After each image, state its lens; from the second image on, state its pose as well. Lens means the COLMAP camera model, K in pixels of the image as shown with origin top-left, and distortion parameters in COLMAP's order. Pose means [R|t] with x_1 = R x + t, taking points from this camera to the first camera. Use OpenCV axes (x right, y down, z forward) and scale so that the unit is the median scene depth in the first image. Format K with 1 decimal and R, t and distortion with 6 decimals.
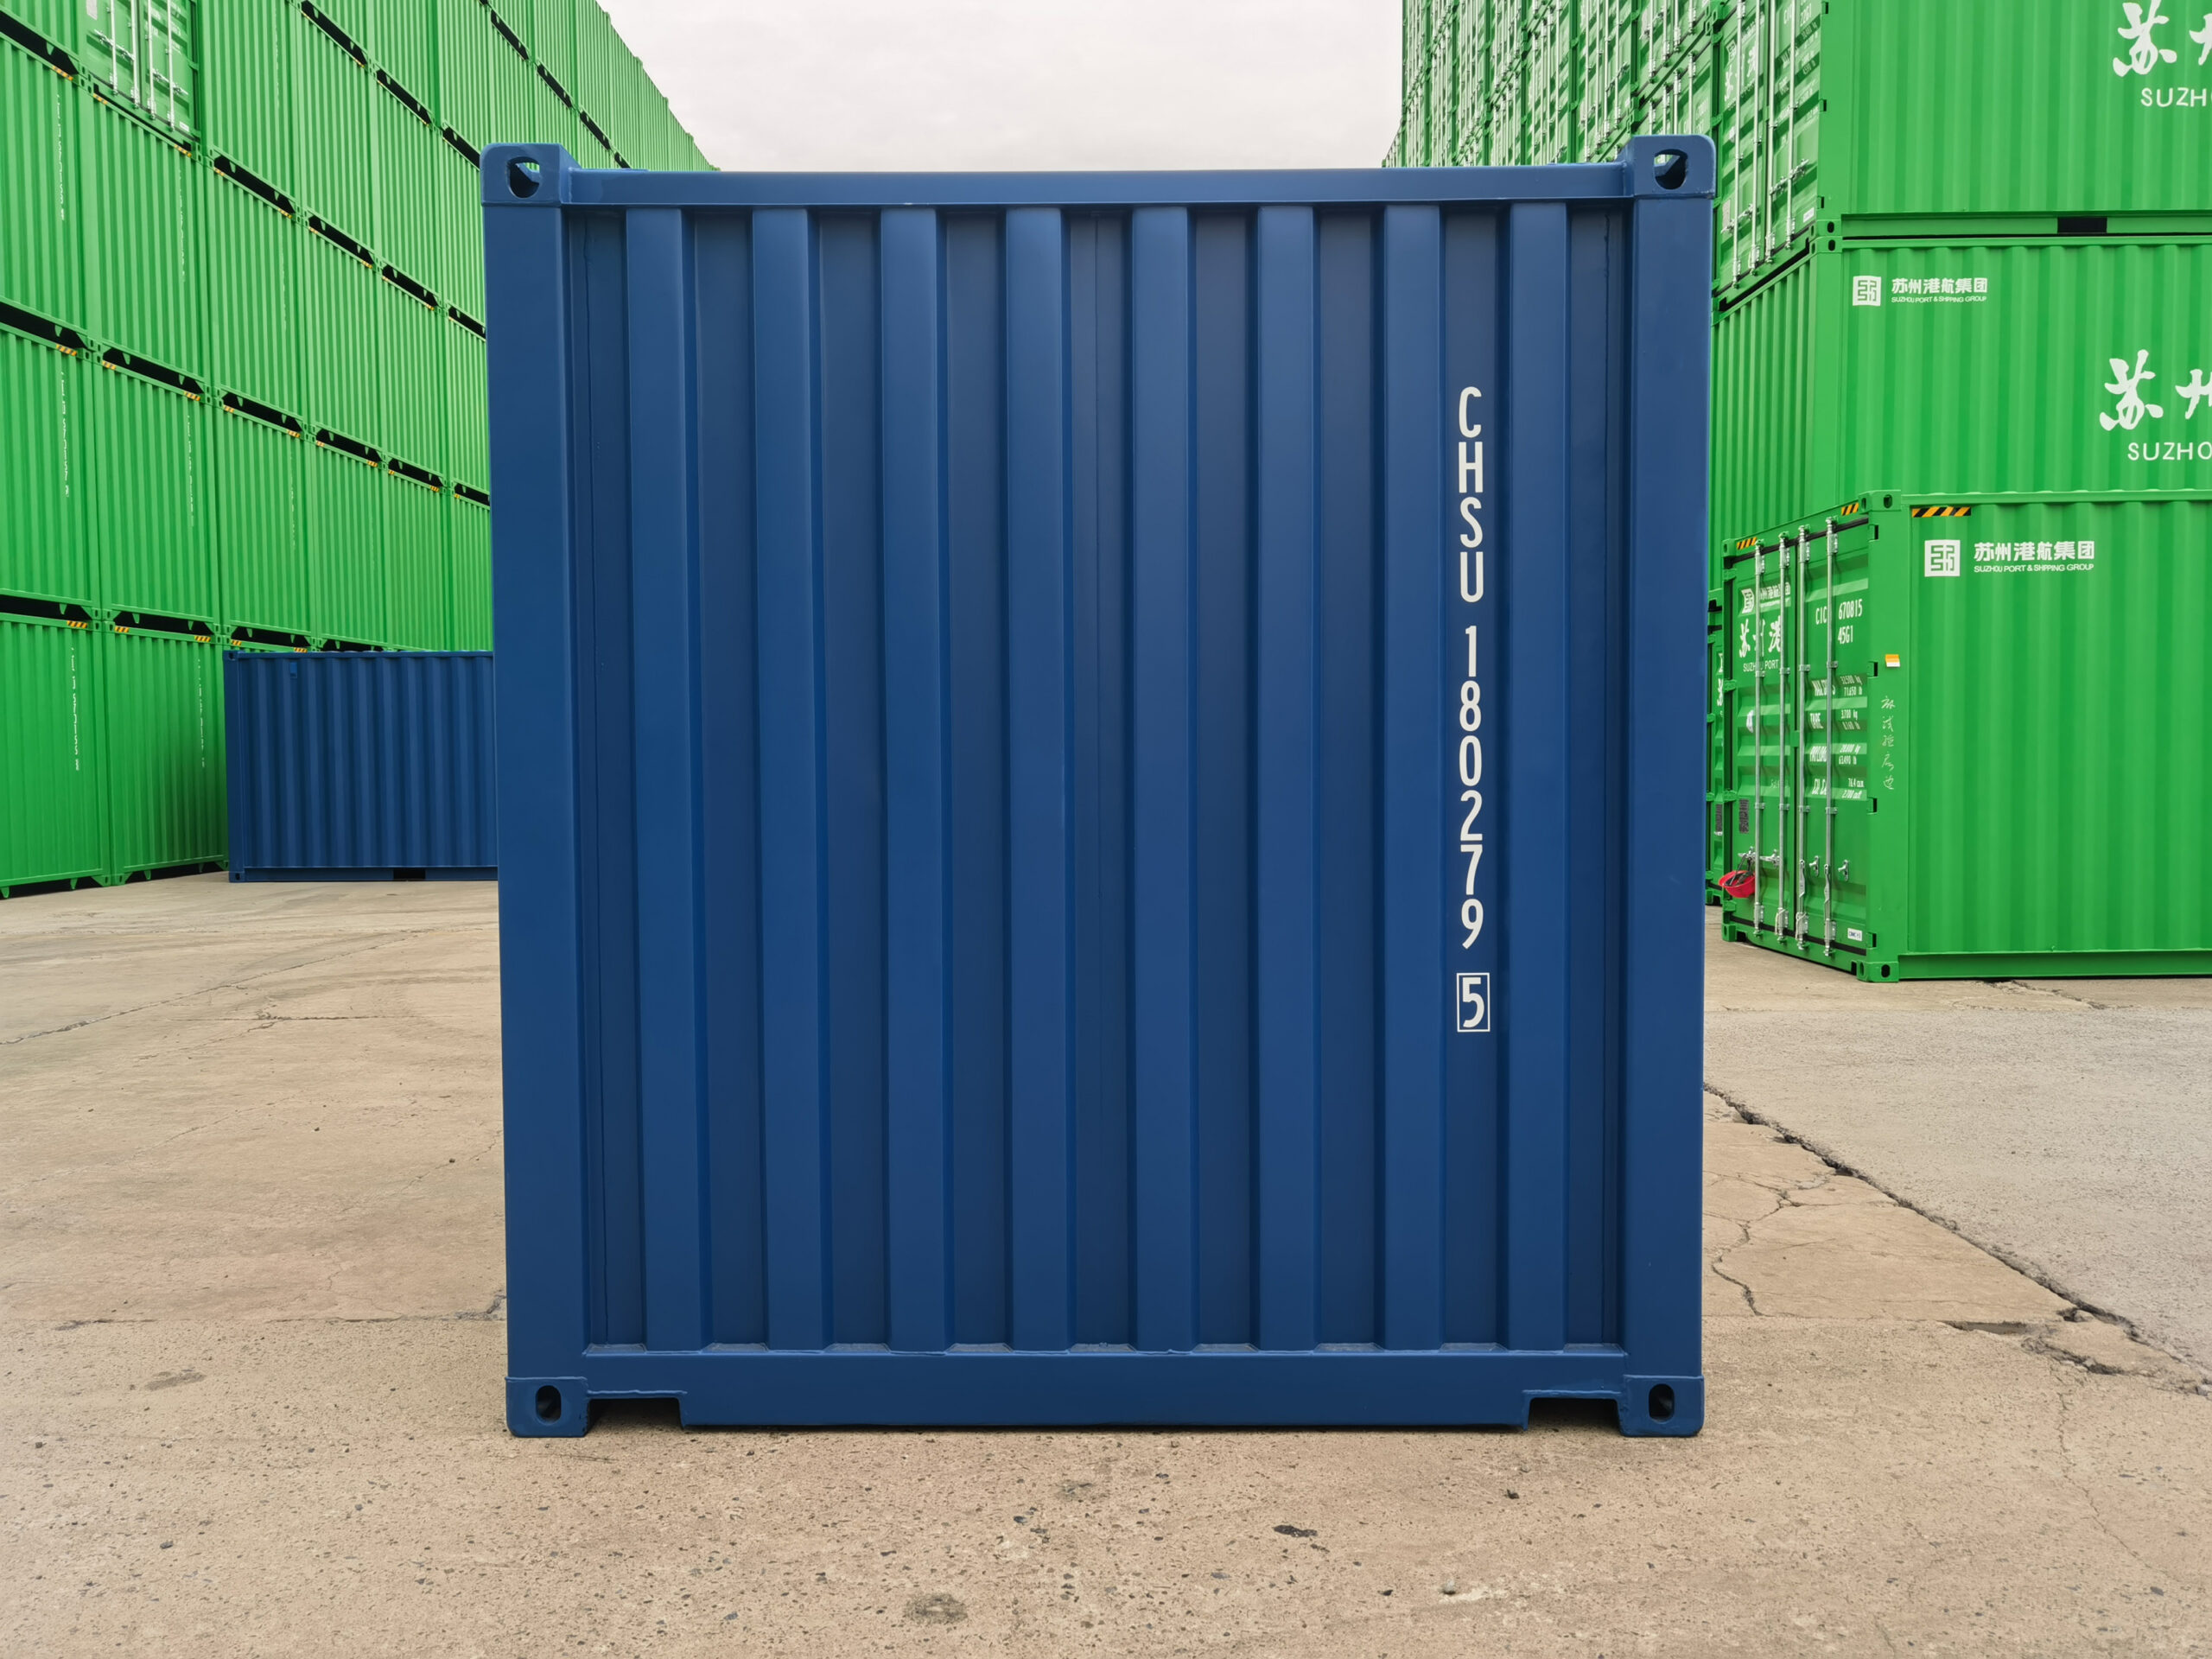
lens RADIAL K [[1756.1, 0, 1101.2], [0, 1756.1, 820.5], [0, 0, 1]] dist [0.036849, -0.018057]
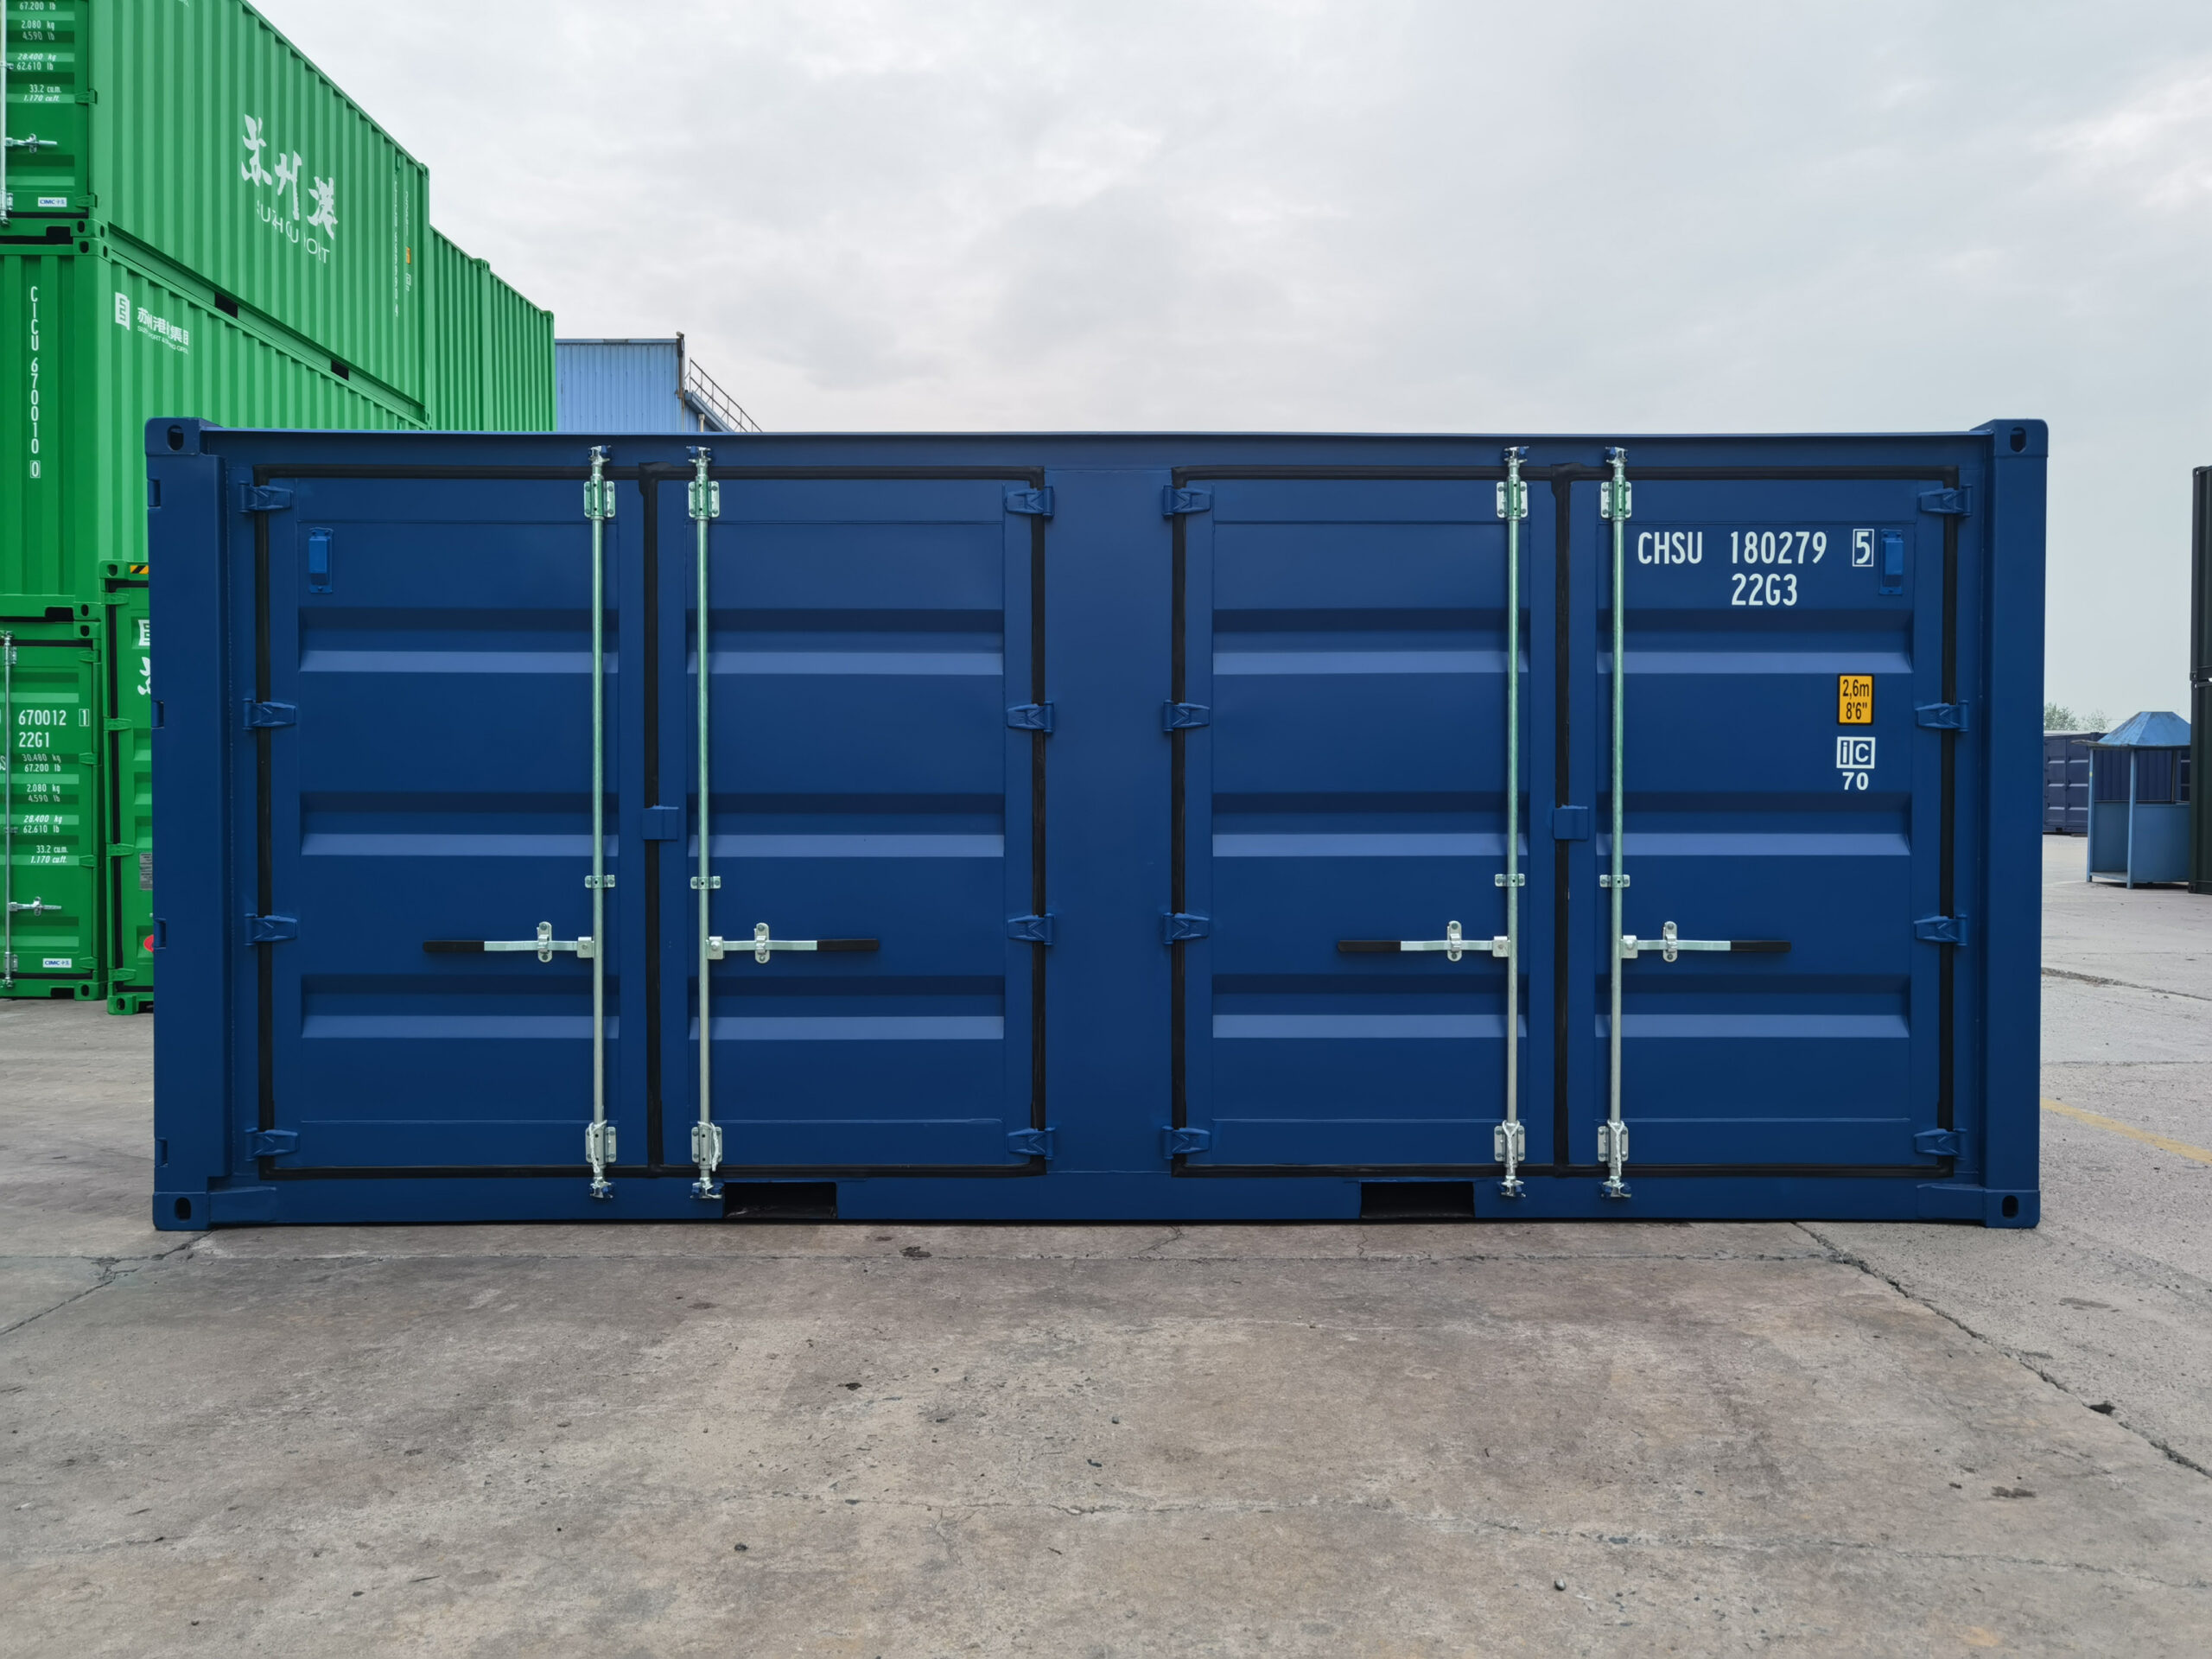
lens RADIAL K [[1756.1, 0, 1102.9], [0, 1756.1, 808.0], [0, 0, 1]] dist [0.036849, -0.018057]
pose [[-0.012357, -0.002704, 0.999920, -1.620305], [0.038699, 0.999246, 0.003180, -0.055125], [-0.999175, 0.038735, -0.012243, 1.560981]]
